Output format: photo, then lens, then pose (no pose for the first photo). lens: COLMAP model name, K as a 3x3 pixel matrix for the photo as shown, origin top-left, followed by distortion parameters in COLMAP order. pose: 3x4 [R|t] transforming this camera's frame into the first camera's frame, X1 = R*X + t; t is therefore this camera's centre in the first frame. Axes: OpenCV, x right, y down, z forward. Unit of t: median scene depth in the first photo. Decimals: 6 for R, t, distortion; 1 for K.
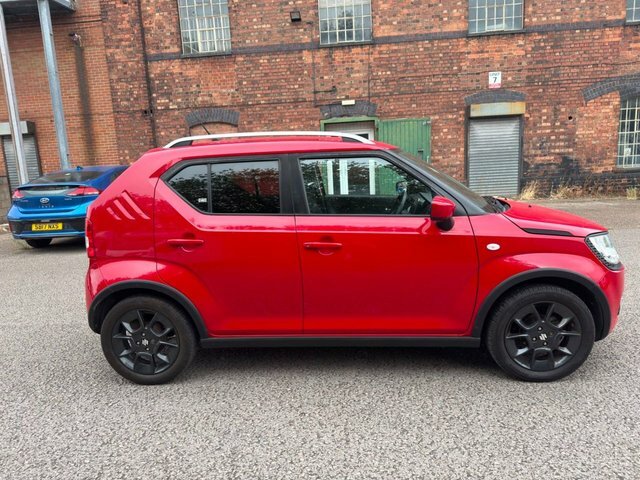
lens RADIAL K [[442.7, 0, 321.3], [0, 442.7, 241.4], [0, 0, 1]] dist [-0.011456, -0.009972]
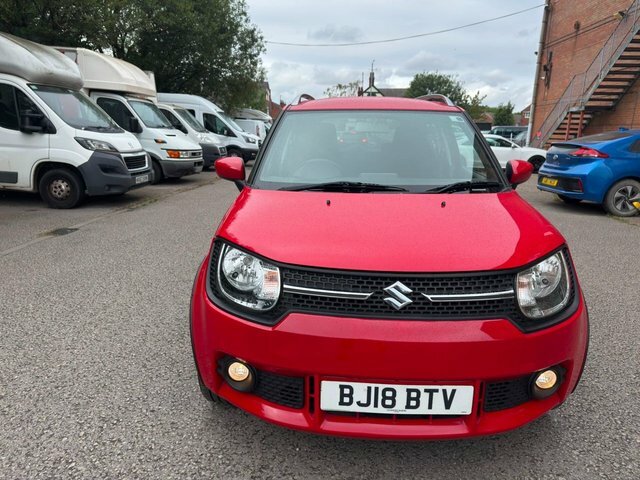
lens RADIAL K [[442.7, 0, 321.1], [0, 442.7, 238.0], [0, 0, 1]] dist [-0.011456, -0.009972]
pose [[0.061927, 0.265763, -0.962047, 0.238324], [-0.185804, 0.950117, 0.250508, -0.039259], [0.980633, 0.163239, 0.108217, 0.200826]]
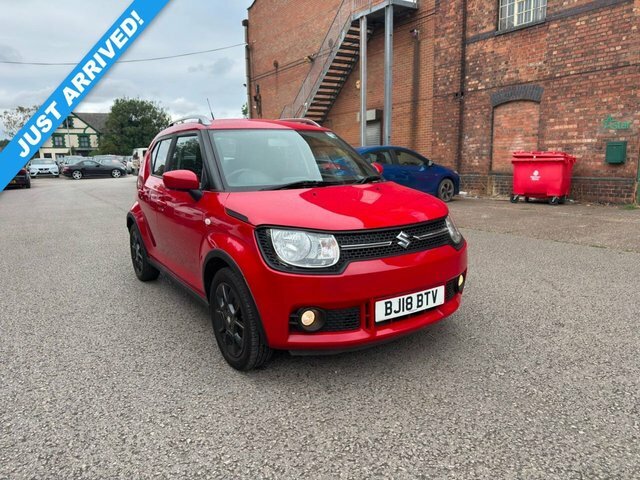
lens RADIAL K [[442.7, 0, 321.9], [0, 442.7, 240.1], [0, 0, 1]] dist [-0.011456, -0.009972]
pose [[0.632286, 0.165925, -0.756758, 0.251917], [-0.137701, 0.985312, 0.100986, -0.015819], [0.762399, 0.040354, 0.645847, 0.096044]]
